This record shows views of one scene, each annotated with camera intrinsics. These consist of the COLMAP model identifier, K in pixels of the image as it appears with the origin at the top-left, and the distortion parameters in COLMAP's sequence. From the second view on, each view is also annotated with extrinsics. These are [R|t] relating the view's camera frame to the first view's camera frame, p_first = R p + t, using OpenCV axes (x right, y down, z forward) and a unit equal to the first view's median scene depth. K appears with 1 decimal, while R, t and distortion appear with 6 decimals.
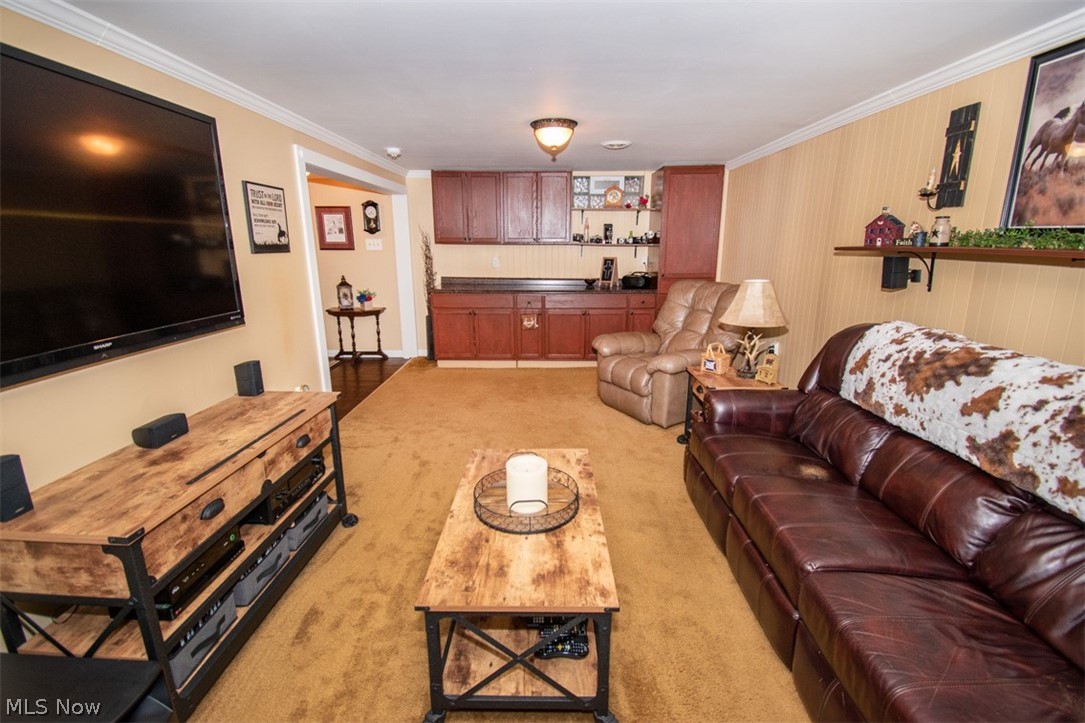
lens RADIAL K [[492.7, 0, 542.5], [0, 492.7, 361.5], [0, 0, 1]] dist [0.023299, -0.026905]
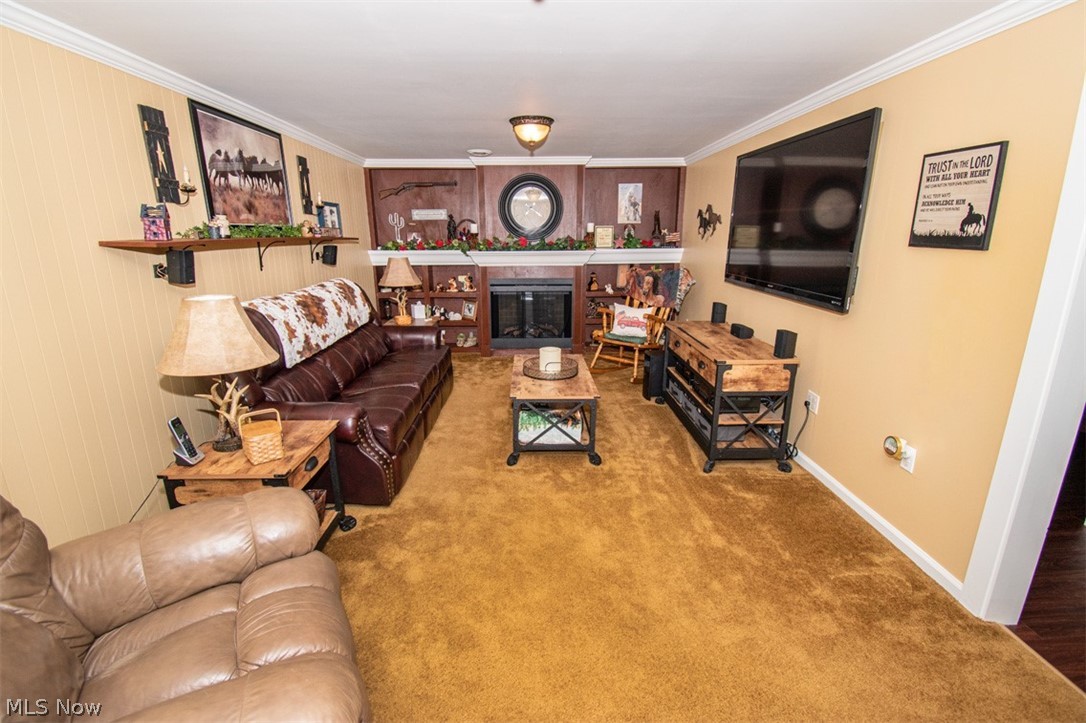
lens RADIAL K [[493.2, 0, 543.0], [0, 493.2, 361.5], [0, 0, 1]] dist [0.023299, -0.026905]
pose [[-0.998910, 0.016485, -0.043666, 0.053033], [-0.006183, 0.880565, 0.473885, -0.433594], [0.046263, 0.473638, -0.879503, 1.780409]]
